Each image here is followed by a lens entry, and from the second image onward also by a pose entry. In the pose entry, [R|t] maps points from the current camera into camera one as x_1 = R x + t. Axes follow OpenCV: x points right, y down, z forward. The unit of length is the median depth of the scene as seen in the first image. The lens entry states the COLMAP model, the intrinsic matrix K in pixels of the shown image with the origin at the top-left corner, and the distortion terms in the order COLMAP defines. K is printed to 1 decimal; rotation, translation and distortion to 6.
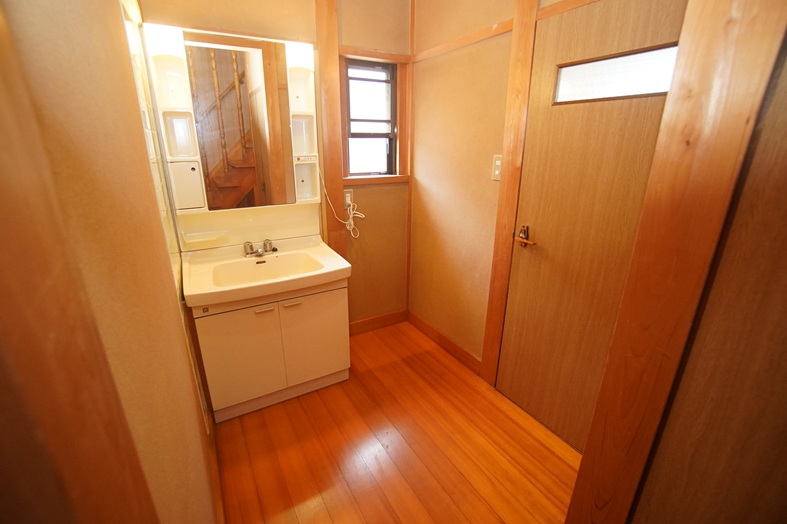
lens RADIAL K [[341.7, 0, 393.1], [0, 341.7, 258.9], [0, 0, 1]] dist [-0.023012, 0.004023]
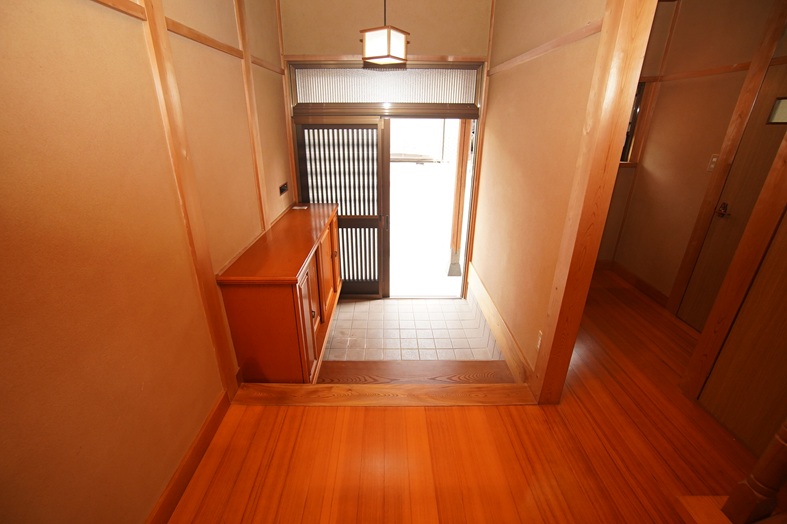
lens RADIAL K [[341.7, 0, 392.3], [0, 341.7, 257.9], [0, 0, 1]] dist [-0.023012, 0.004023]
pose [[0.867137, 0.191653, -0.459719, -0.164281], [-0.162490, 0.981359, 0.102627, 0.227067], [0.470818, -0.014292, 0.882115, -1.001939]]
